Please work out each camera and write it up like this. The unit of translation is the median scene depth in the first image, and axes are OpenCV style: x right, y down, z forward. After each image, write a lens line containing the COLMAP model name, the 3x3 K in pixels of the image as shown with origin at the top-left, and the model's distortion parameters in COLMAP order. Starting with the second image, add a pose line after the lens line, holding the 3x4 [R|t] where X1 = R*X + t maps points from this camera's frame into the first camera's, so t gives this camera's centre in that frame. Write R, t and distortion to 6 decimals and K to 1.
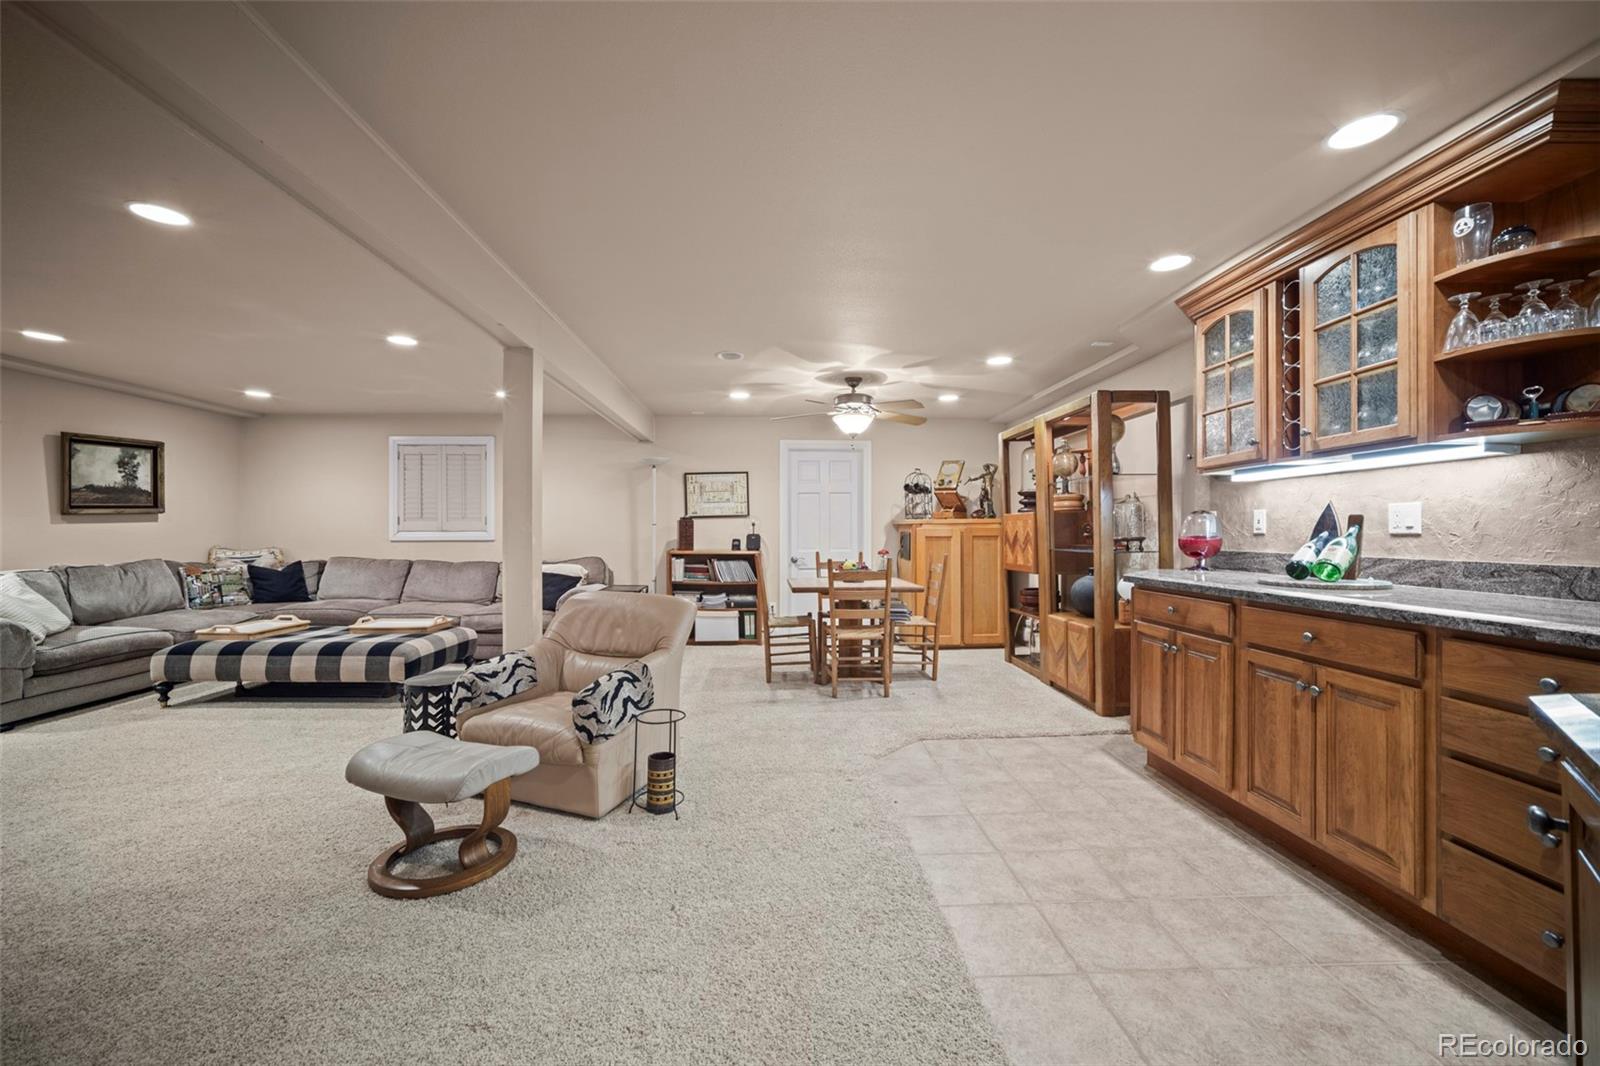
lens RADIAL K [[685.4, 0, 797.3], [0, 685.4, 531.5], [0, 0, 1]] dist [-0.003335, -0.000215]
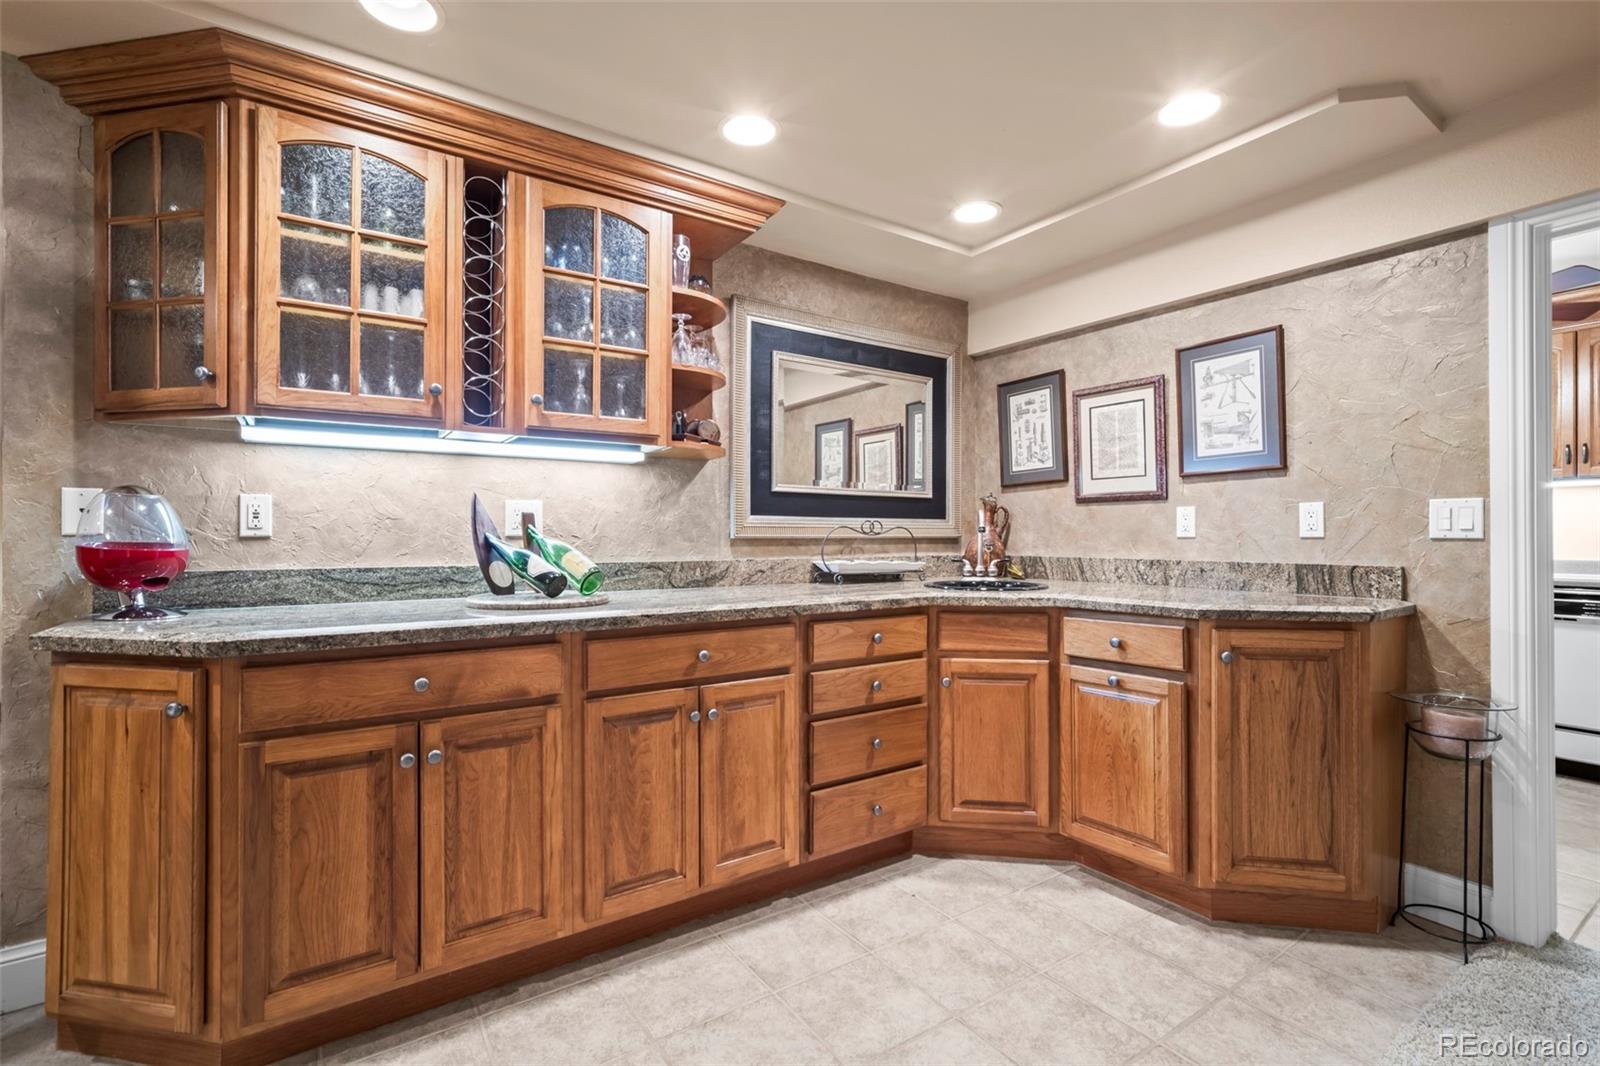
lens RADIAL K [[720.6, 0, 800.9], [0, 720.6, 532.5], [0, 0, 1]] dist [-0.001267, 0.000917]
pose [[-0.525621, 0.001848, 0.850717, -0.062484], [-0.000913, 0.999996, -0.002736, 0.000911], [-0.850719, -0.002215, -0.525617, 0.934887]]
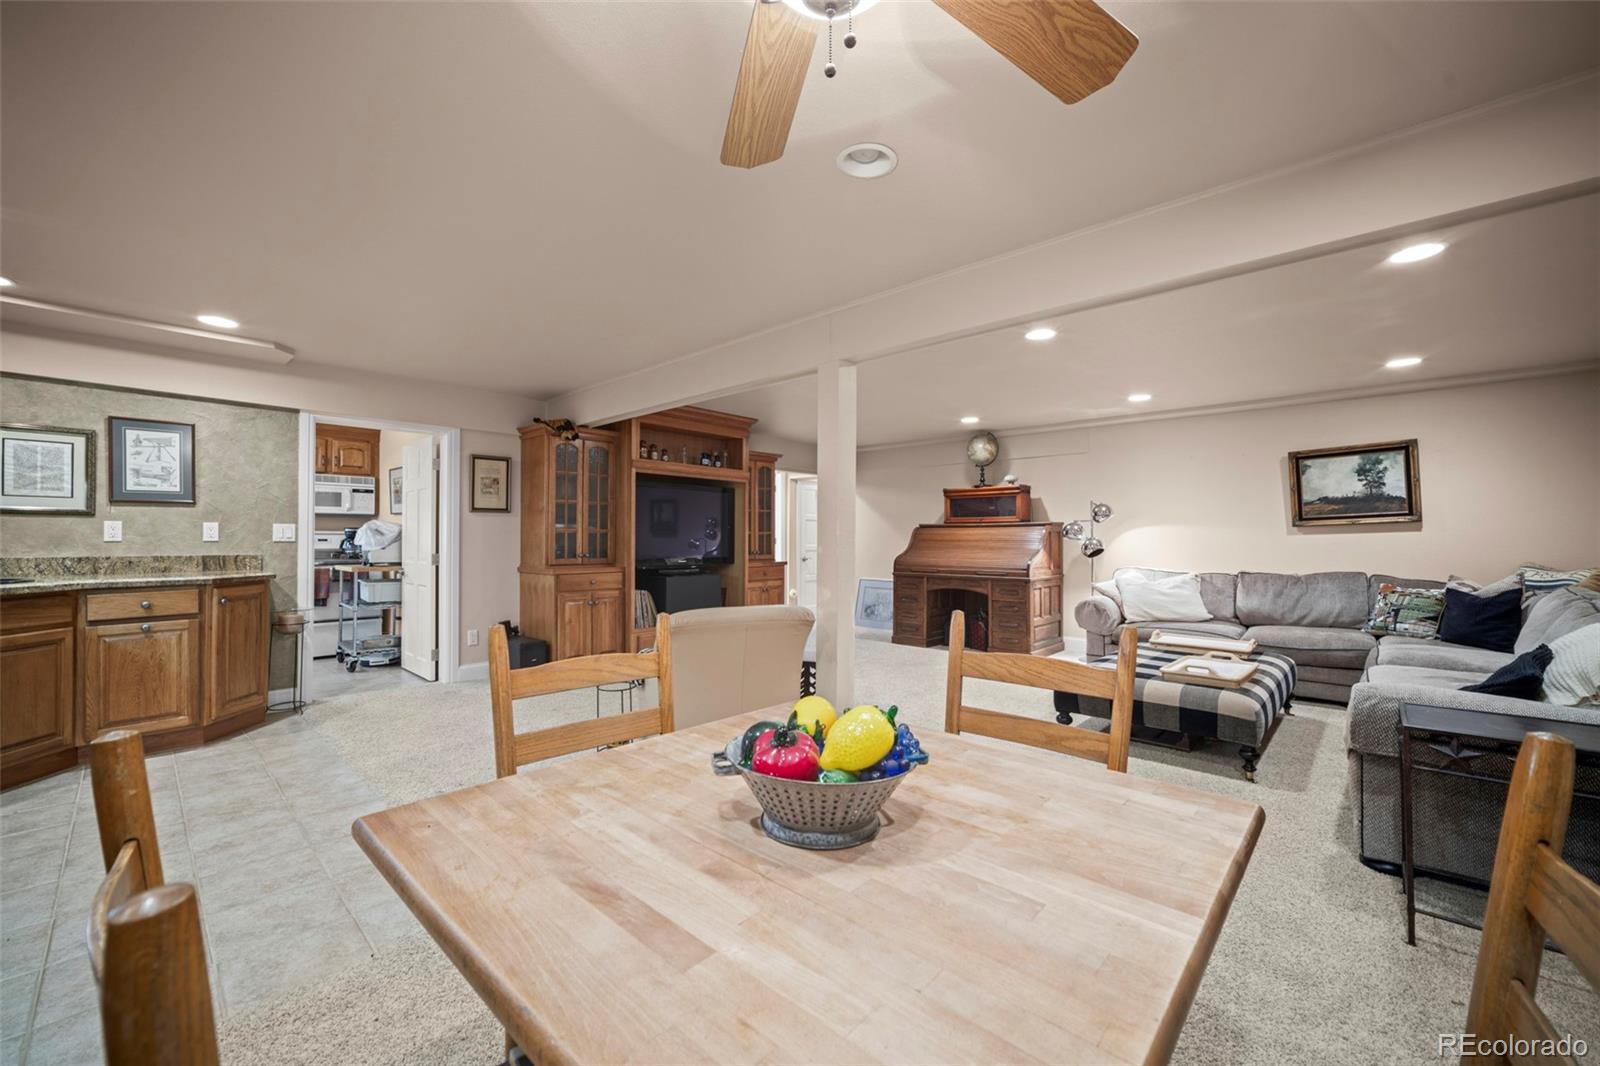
lens RADIAL K [[628.7, 0, 789.9], [0, 628.7, 533.6], [0, 0, 1]] dist [-0.017941, 0.006082]
pose [[-0.722381, -0.009141, -0.691435, 0.318683], [-0.002515, 0.999941, -0.010592, -0.001359], [0.691491, -0.005913, -0.722361, 1.753880]]
